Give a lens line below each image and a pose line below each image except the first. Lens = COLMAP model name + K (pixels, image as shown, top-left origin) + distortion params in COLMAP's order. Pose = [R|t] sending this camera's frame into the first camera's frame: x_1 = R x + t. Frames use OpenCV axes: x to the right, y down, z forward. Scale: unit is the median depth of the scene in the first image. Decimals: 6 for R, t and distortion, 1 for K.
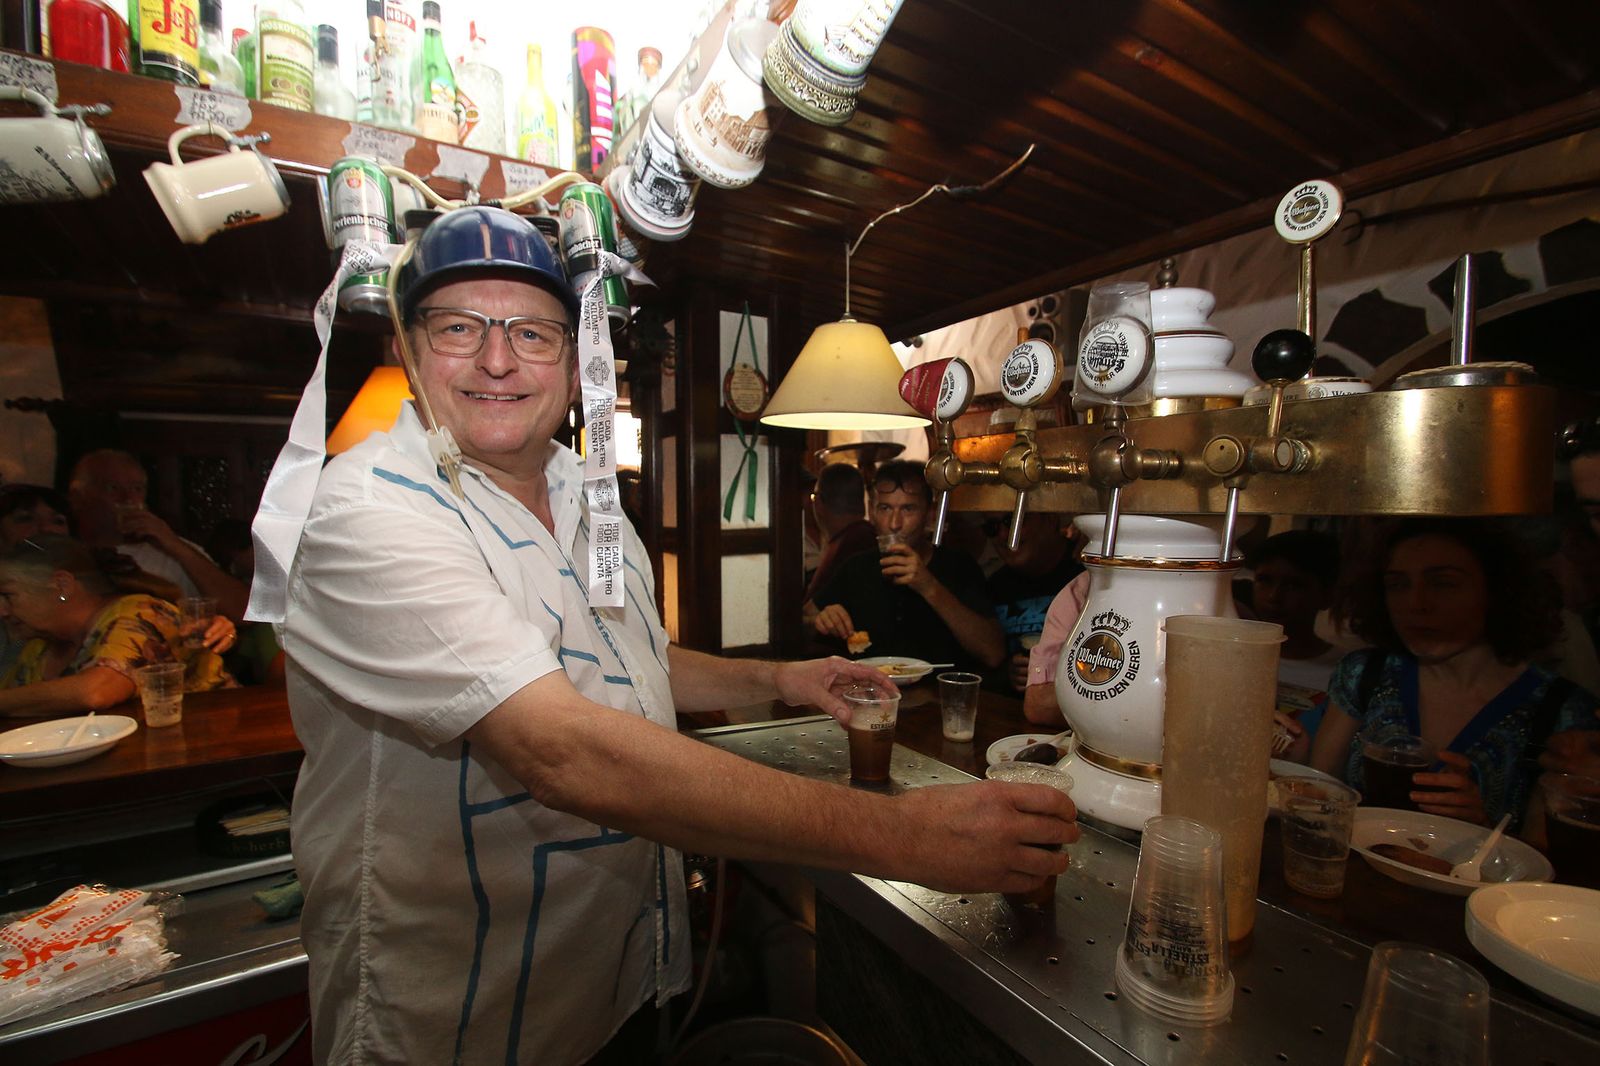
lens RADIAL K [[729.7, 0, 800.0], [0, 729.7, 533.0], [0, 0, 1]] dist [0.000727, -0.011574]
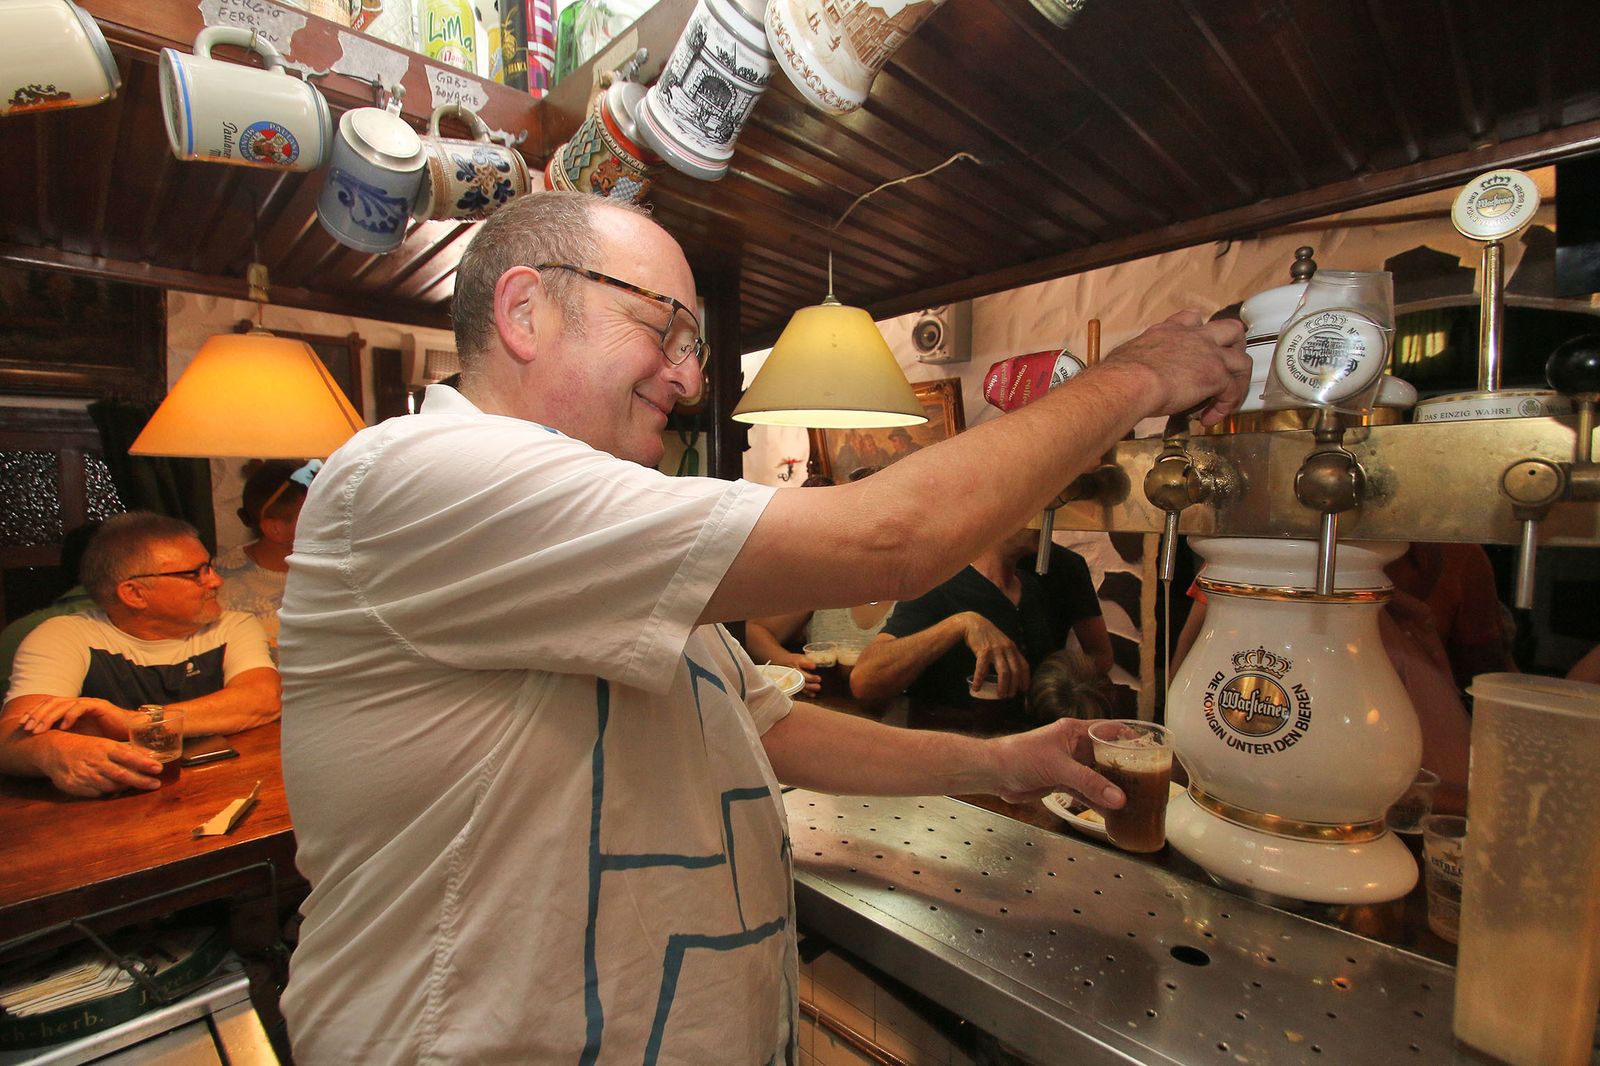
lens RADIAL K [[729.2, 0, 800.0], [0, 729.2, 533.0], [0, 0, 1]] dist [0.000542, -0.011431]
pose [[0.975813, -0.017539, 0.217902, -0.218924], [0.014854, 0.999792, 0.013957, -0.037899], [-0.218102, -0.010383, 0.975871, 0.197870]]
